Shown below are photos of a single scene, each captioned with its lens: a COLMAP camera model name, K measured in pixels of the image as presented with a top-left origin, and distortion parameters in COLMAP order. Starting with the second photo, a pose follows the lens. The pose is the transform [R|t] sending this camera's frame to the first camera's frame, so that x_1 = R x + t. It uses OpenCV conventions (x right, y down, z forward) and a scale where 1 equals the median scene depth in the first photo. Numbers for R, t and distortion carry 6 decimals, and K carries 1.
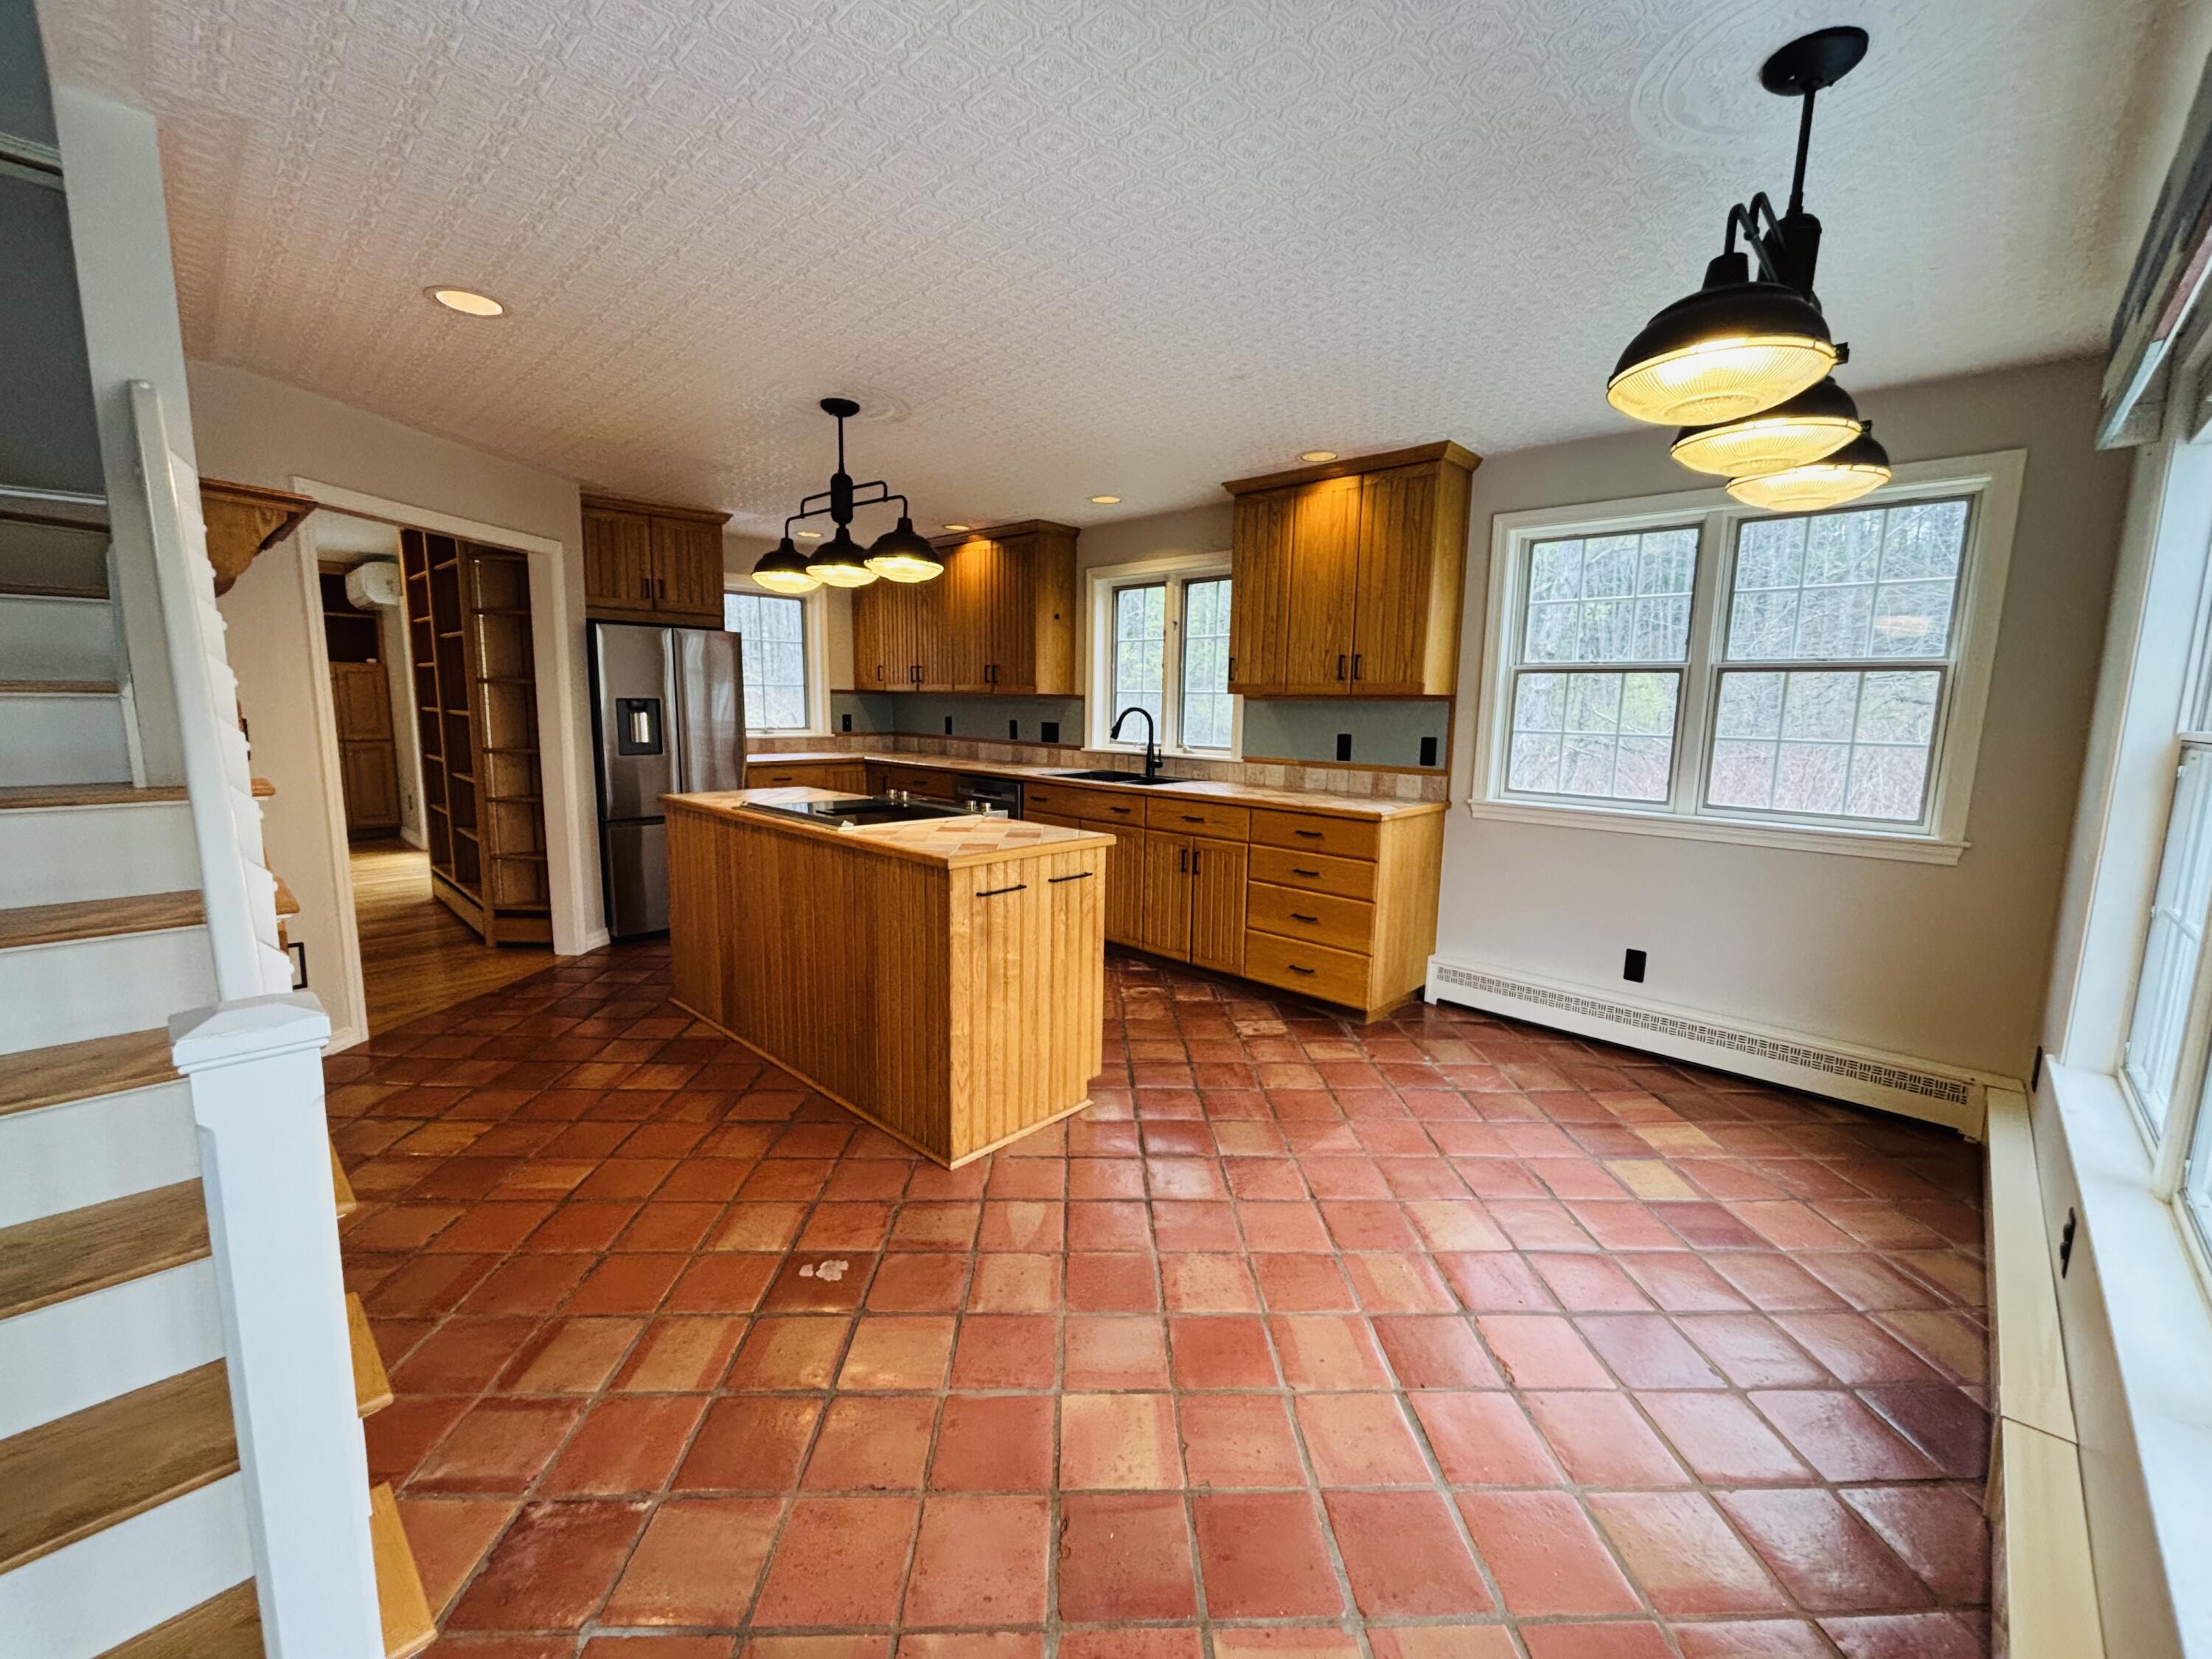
lens RADIAL K [[899.6, 0, 1098.1], [0, 899.6, 838.0], [0, 0, 1]] dist [0.003472, 0.001379]
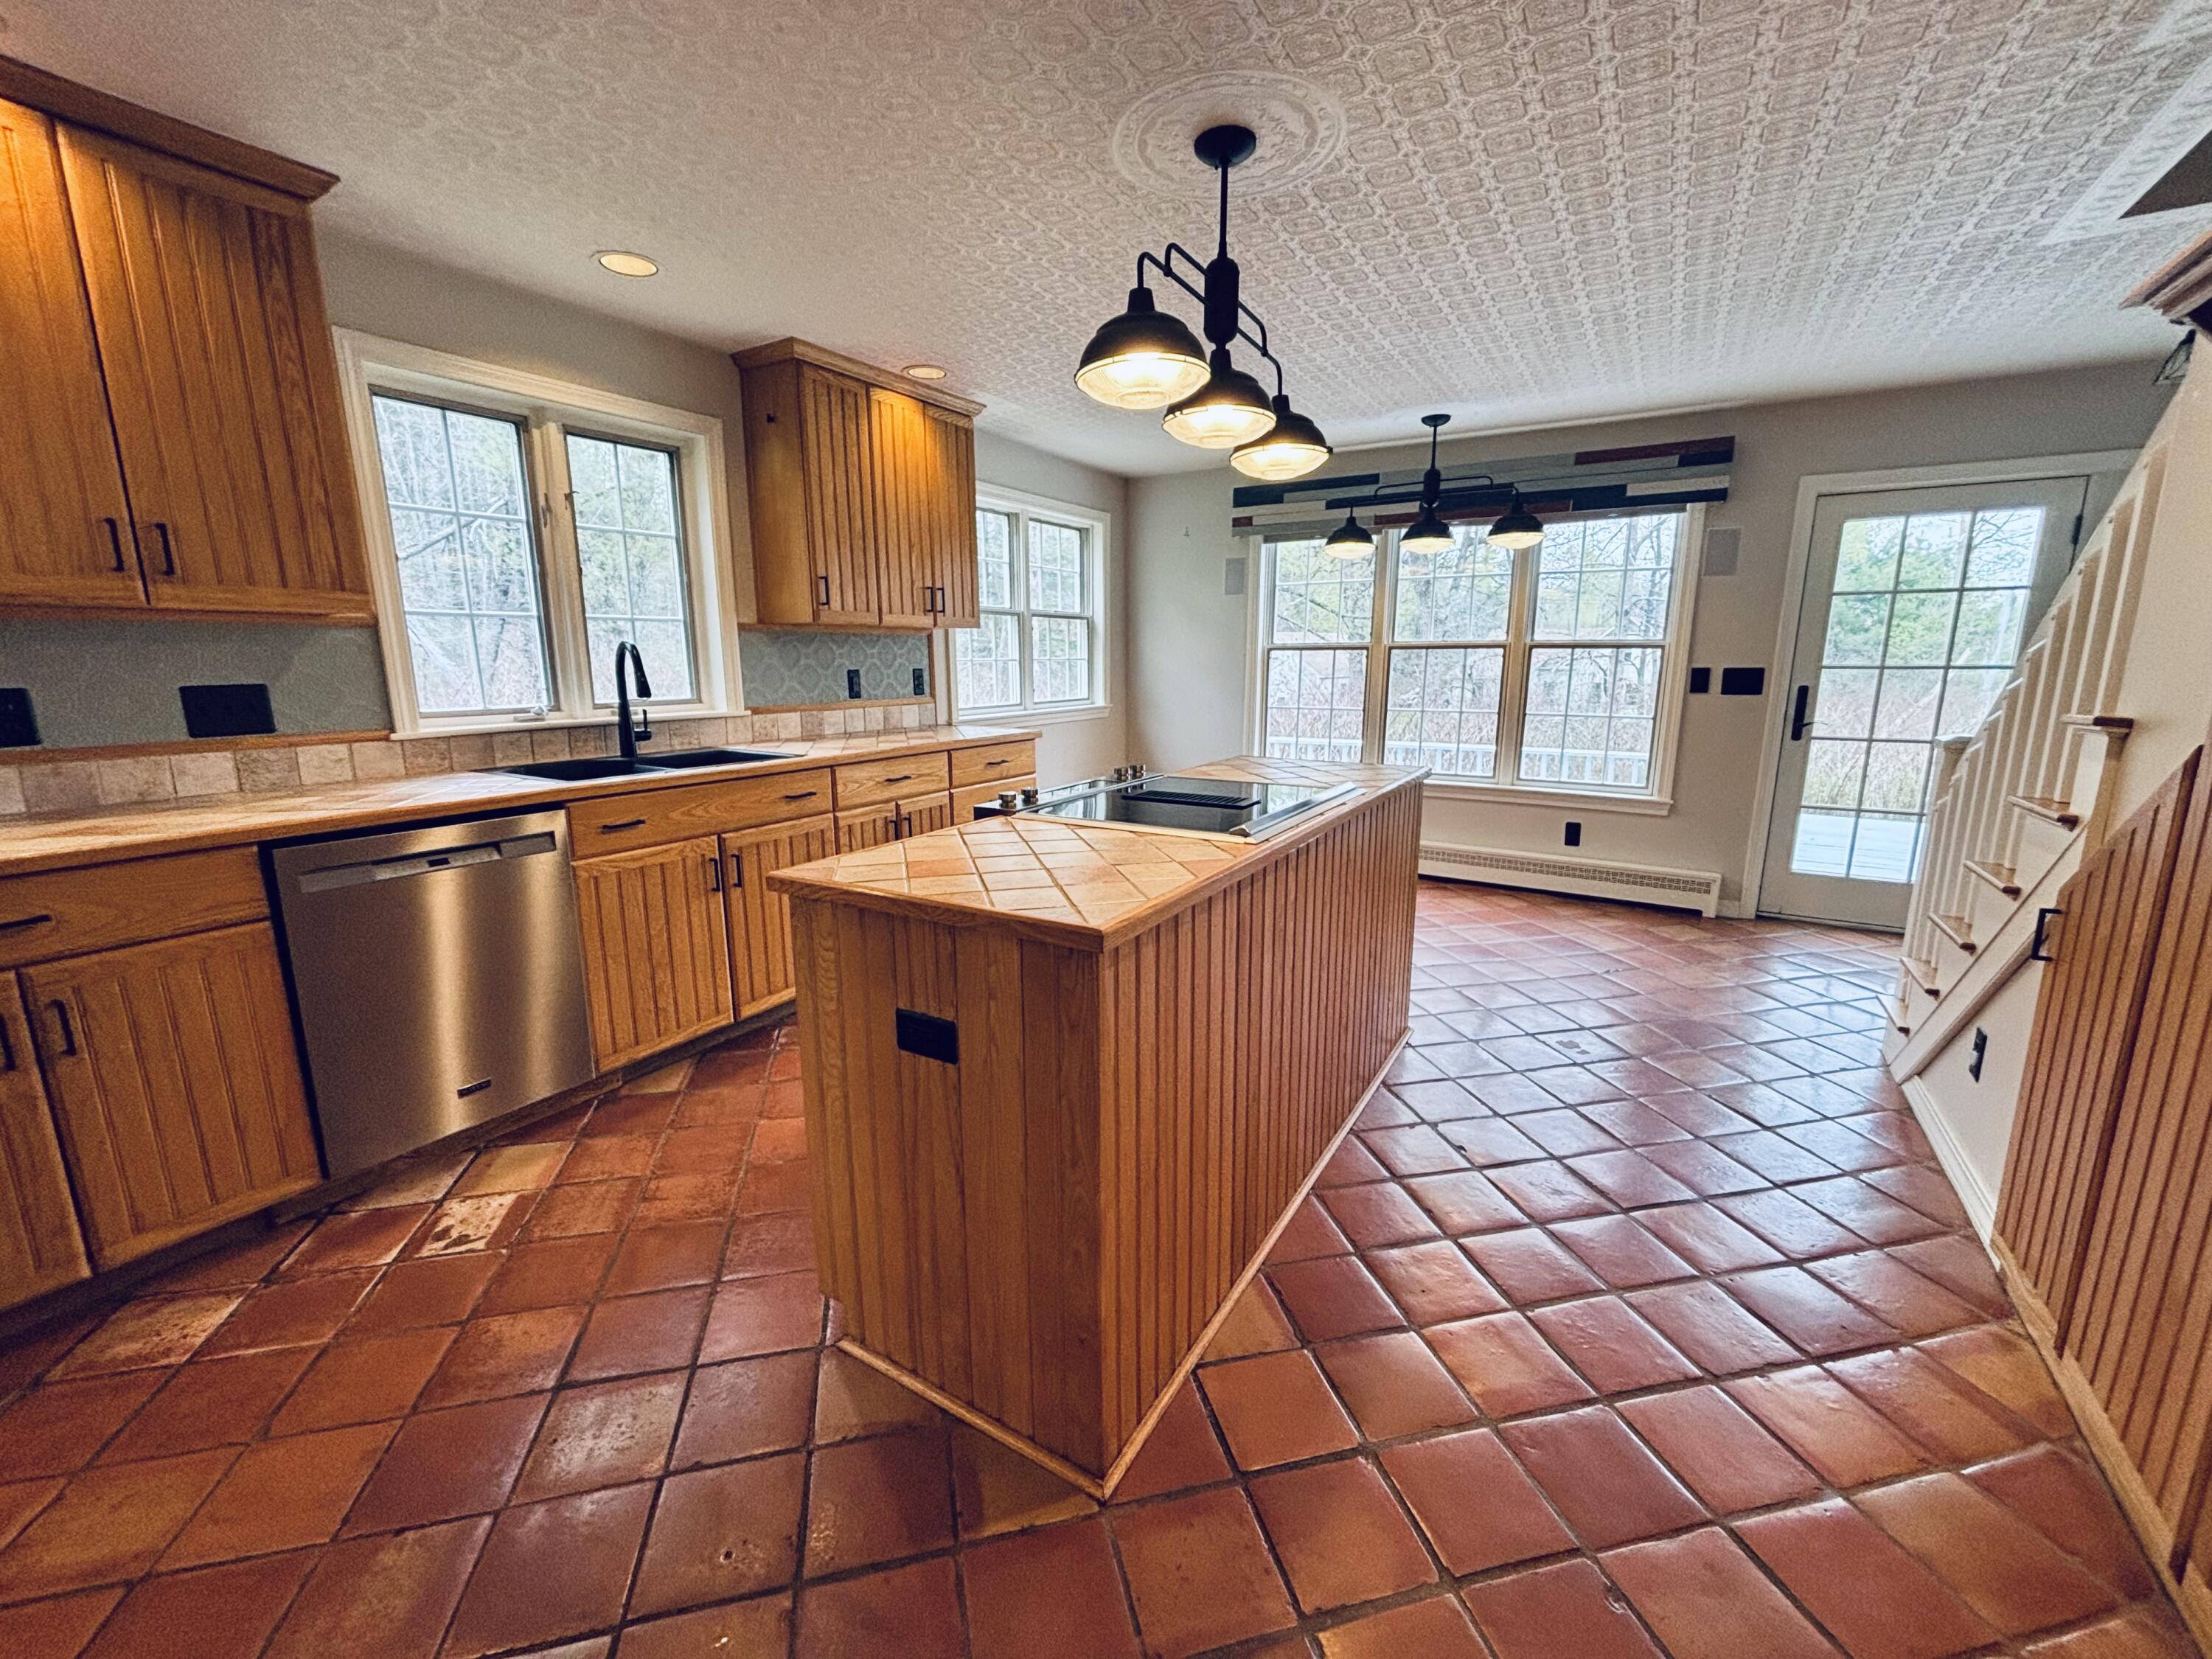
lens RADIAL K [[899.6, 0, 1115.1], [0, 899.6, 827.0], [0, 0, 1]] dist [0.003472, 0.001379]
pose [[-0.220455, -0.208200, 0.952918, -0.663686], [0.139098, 0.960258, 0.241984, -0.138169], [-0.965428, 0.185895, -0.182734, 0.885035]]
